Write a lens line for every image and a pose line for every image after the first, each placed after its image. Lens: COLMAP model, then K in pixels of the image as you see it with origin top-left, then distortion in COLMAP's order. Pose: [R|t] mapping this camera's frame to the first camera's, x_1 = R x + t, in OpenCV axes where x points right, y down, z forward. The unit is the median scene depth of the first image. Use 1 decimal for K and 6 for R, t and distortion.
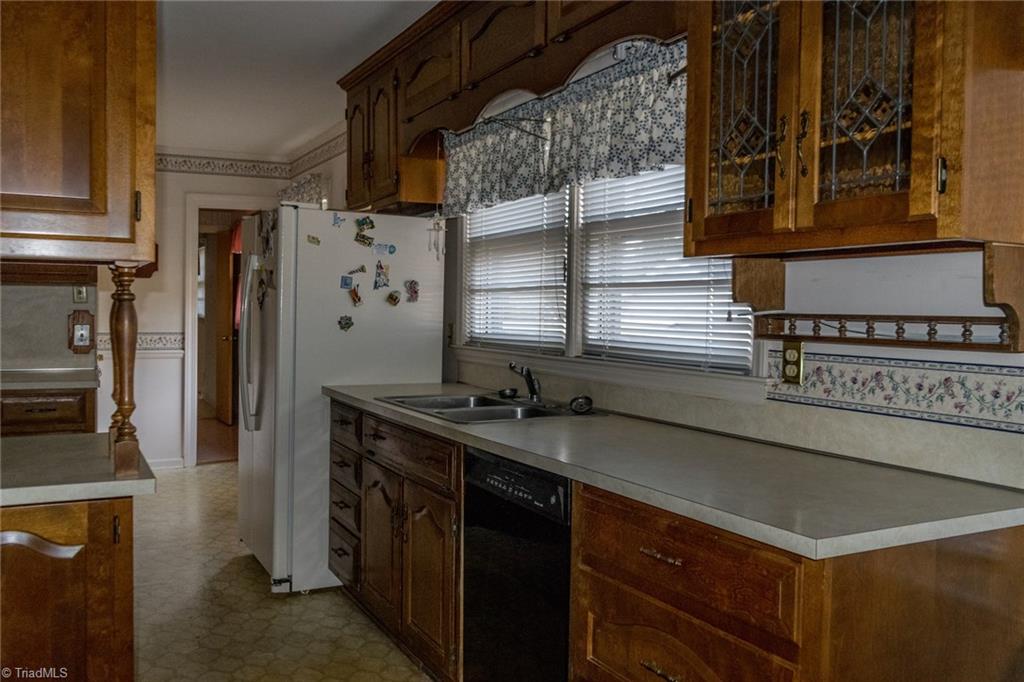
lens RADIAL K [[851.3, 0, 507.1], [0, 851.3, 339.4], [0, 0, 1]] dist [-0.014864, -0.003846]
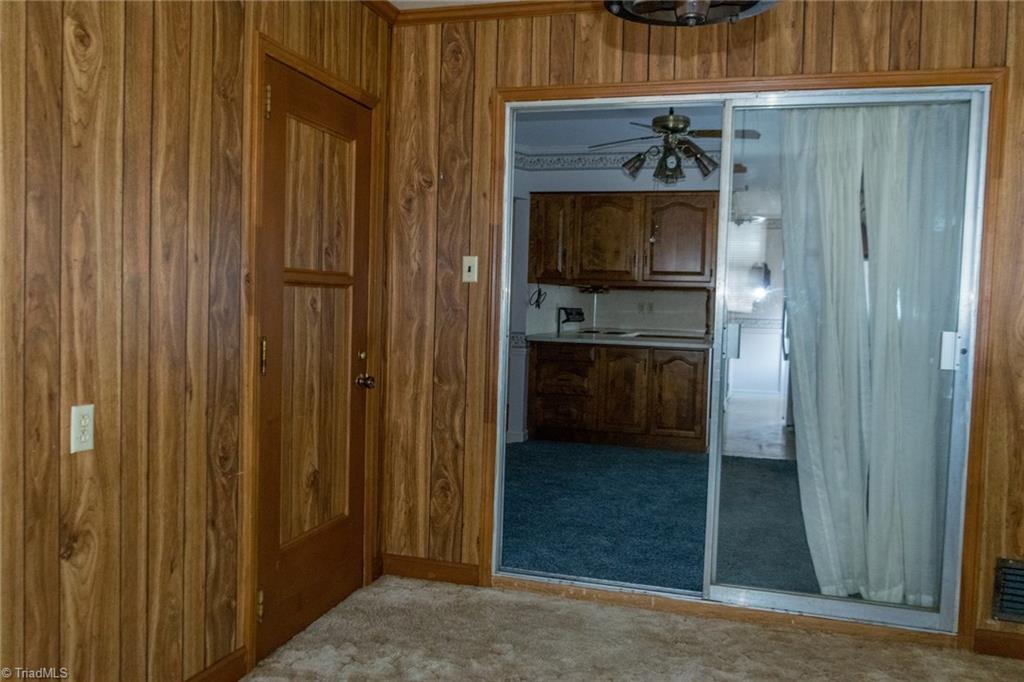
lens RADIAL K [[851.3, 0, 507.1], [0, 851.3, 339.4], [0, 0, 1]] dist [-0.014864, -0.003846]
pose [[0.716738, 0.038070, -0.696303, 0.748707], [-0.043061, 0.999019, 0.010296, 0.067436], [0.696012, 0.022604, 0.717674, -1.127633]]
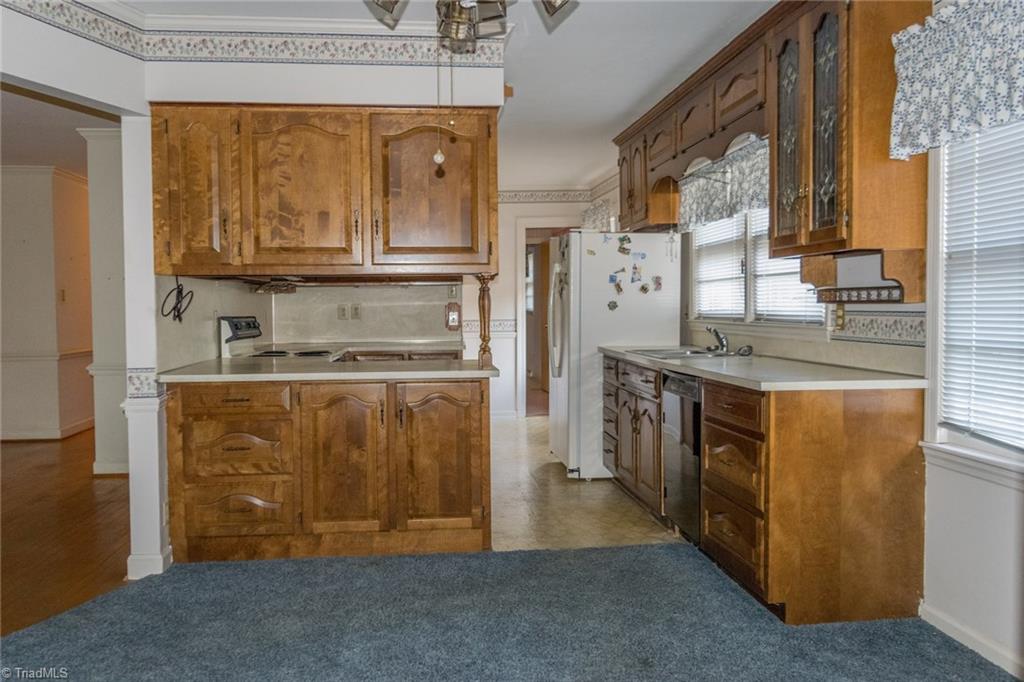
lens RADIAL K [[851.3, 0, 507.1], [0, 851.3, 339.4], [0, 0, 1]] dist [-0.014864, -0.003846]
pose [[0.928886, -0.007762, -0.370284, 0.204884], [0.009317, 0.999954, 0.002411, 0.037069], [0.370248, -0.005689, 0.928916, -0.505590]]
